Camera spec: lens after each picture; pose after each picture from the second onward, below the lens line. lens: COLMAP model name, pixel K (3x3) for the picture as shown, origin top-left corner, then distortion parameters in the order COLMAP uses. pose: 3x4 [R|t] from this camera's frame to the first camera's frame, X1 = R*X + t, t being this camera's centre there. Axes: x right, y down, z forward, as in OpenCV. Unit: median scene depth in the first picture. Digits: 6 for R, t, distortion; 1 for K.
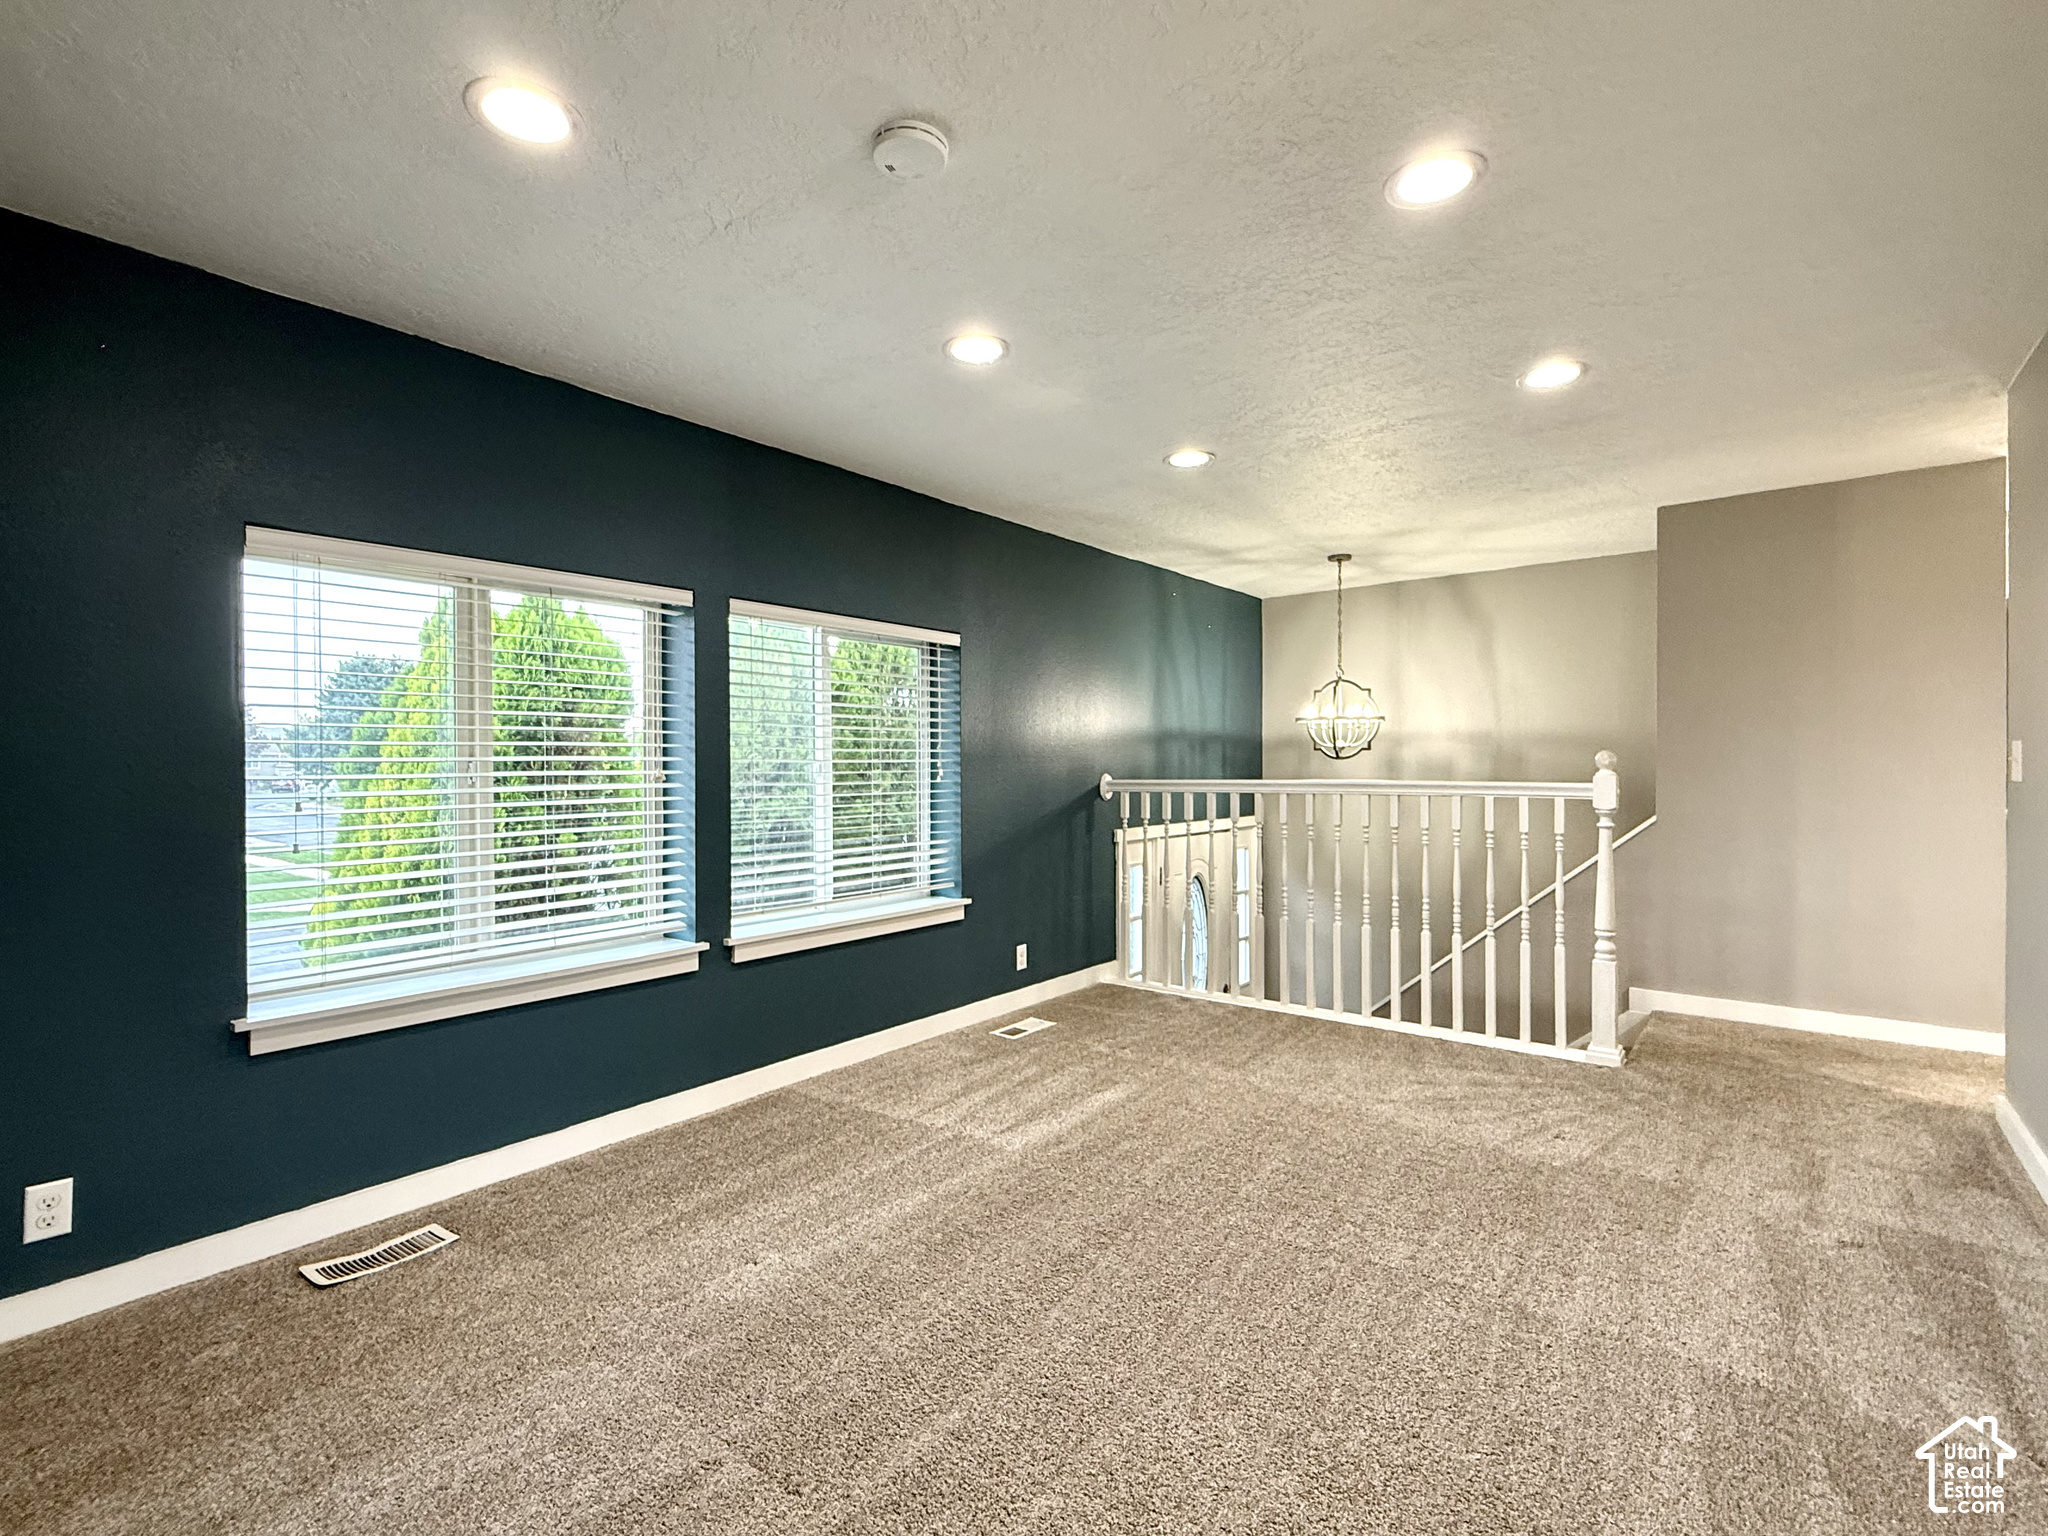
lens RADIAL K [[949.5, 0, 1016.1], [0, 949.5, 770.5], [0, 0, 1]] dist [-0.001144, 0.000261]
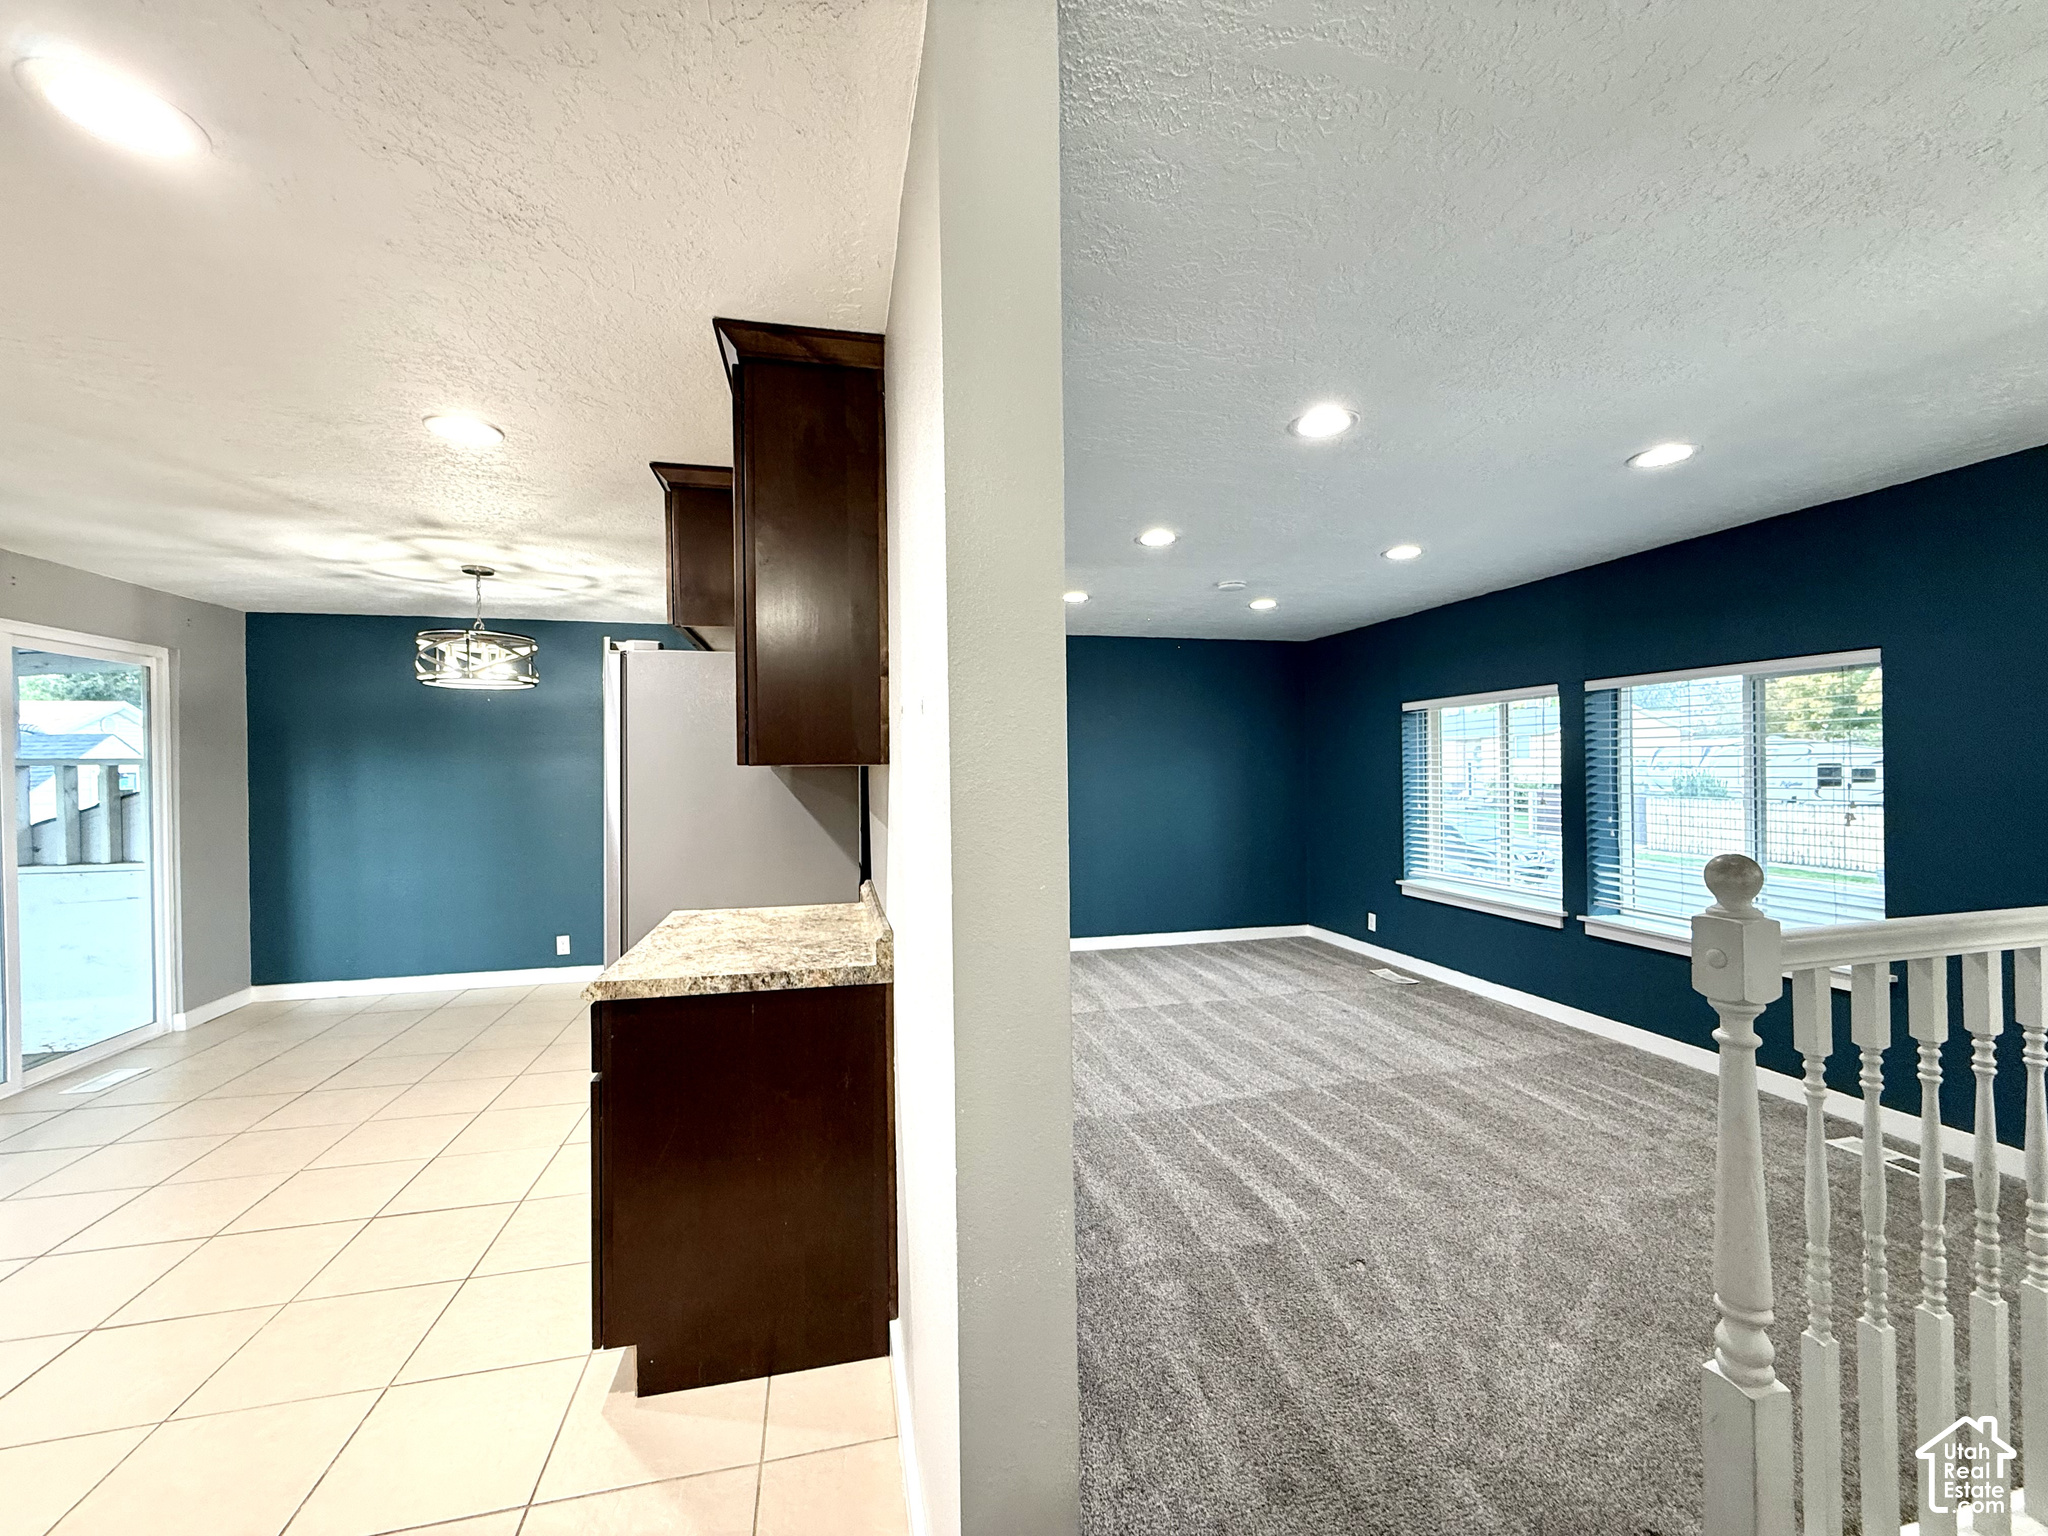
lens RADIAL K [[814.1, 0, 1023.7], [0, 814.1, 775.8], [0, 0, 1]] dist [-0.000428, -0.000086]
pose [[-0.612358, 0.019924, -0.790330, 0.952613], [0.011753, 0.999801, 0.016099, -0.053647], [0.790493, 0.000569, -0.612470, 0.858925]]
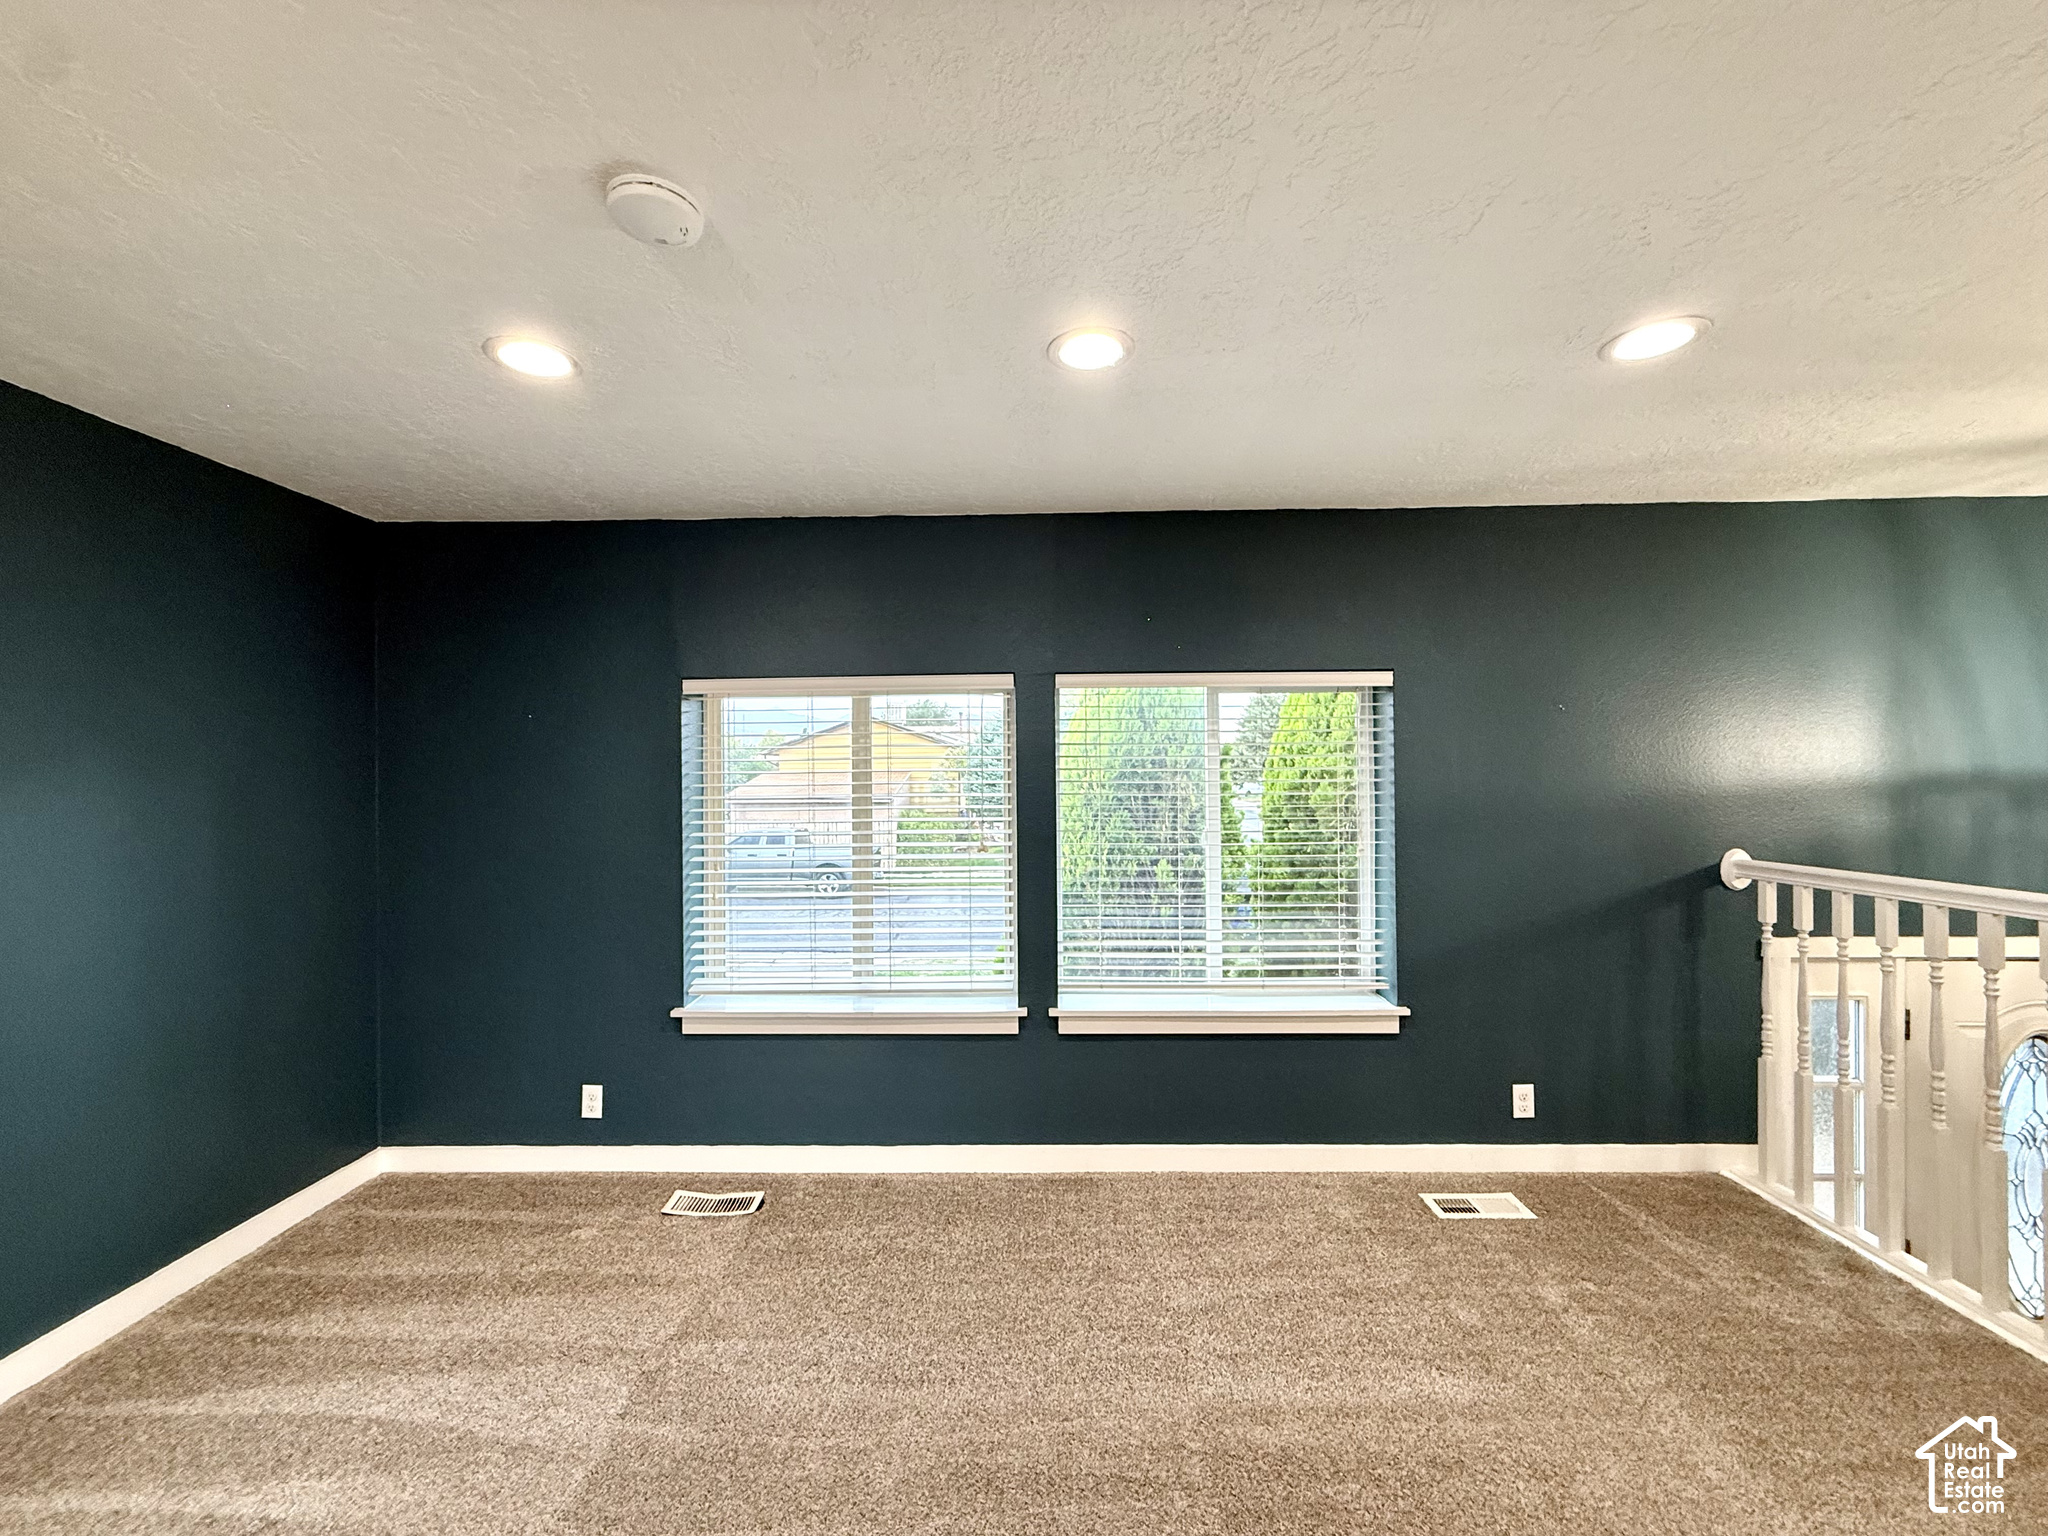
lens RADIAL K [[814.1, 0, 1016.2], [0, 814.1, 769.4], [0, 0, 1]] dist [-0.000428, -0.000086]
pose [[0.608252, -0.001467, -0.793743, 0.290175], [0.001519, 0.999999, -0.000684, -0.062585], [0.793743, -0.000790, 0.608253, 0.345748]]
